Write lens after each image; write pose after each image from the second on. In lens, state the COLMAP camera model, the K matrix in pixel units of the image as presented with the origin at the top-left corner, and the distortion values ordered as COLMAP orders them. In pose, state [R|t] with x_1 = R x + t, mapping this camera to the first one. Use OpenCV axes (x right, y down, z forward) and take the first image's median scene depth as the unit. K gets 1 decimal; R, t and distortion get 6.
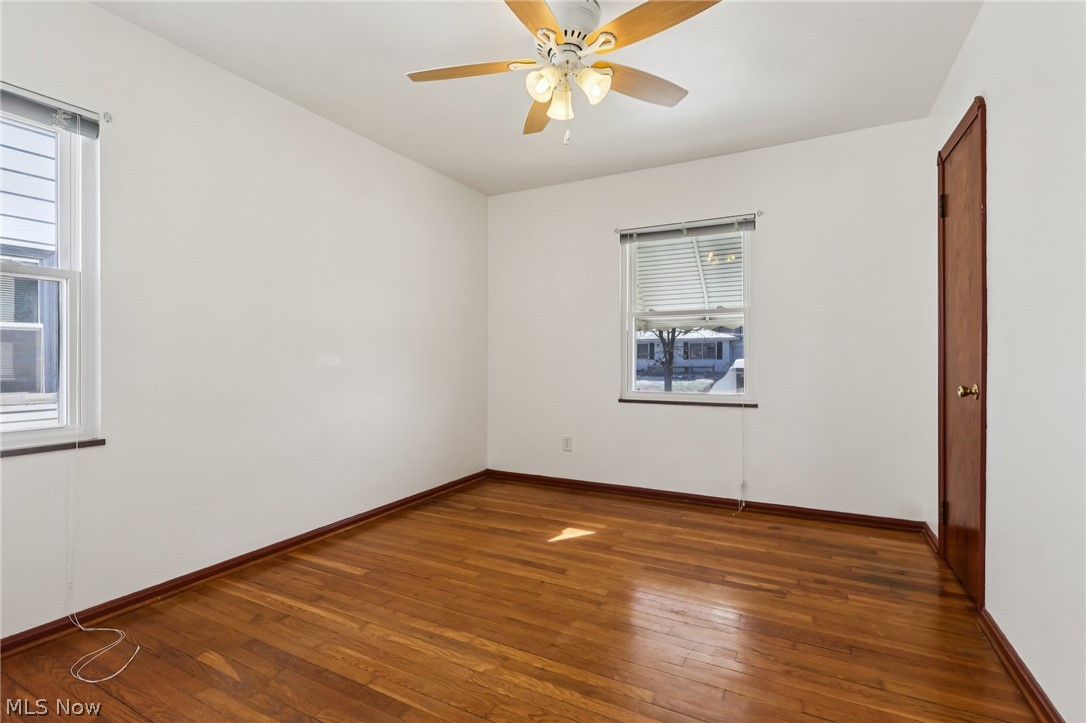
lens RADIAL K [[508.7, 0, 543.4], [0, 508.7, 350.8], [0, 0, 1]] dist [-0.009815, 0.001708]
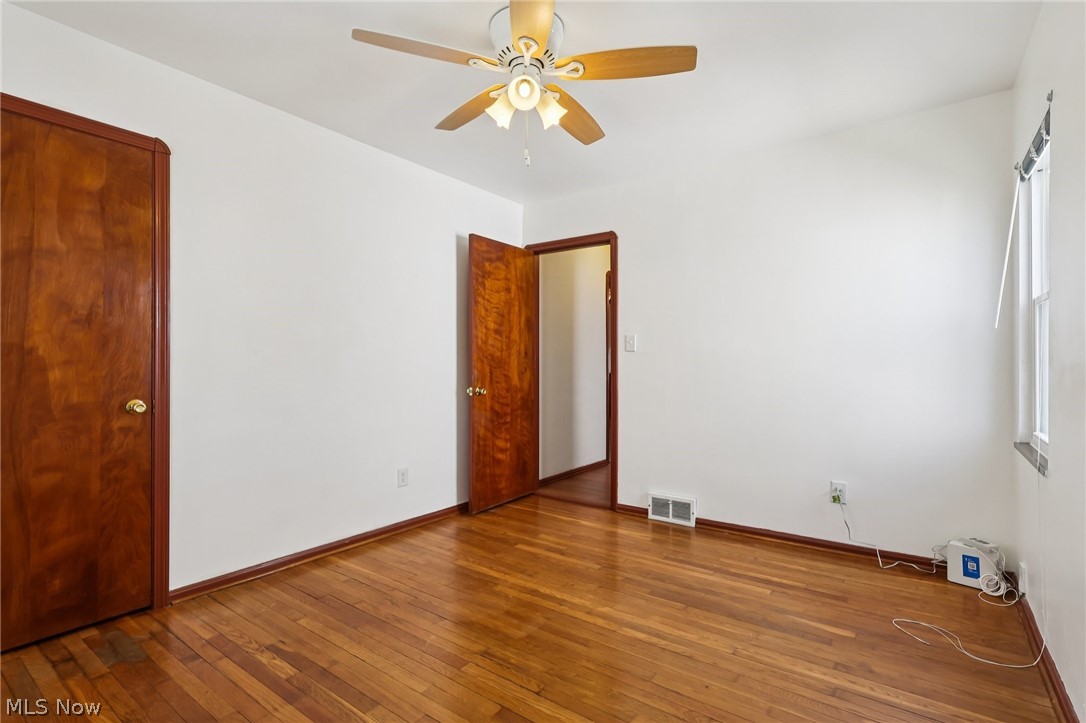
lens RADIAL K [[508.7, 0, 542.6], [0, 508.7, 369.6], [0, 0, 1]] dist [-0.009815, 0.001708]
pose [[-0.988200, -0.005103, 0.153083, -0.131059], [-0.004319, 0.999976, 0.005458, -0.002736], [-0.153107, 0.004732, -0.988198, 1.957094]]
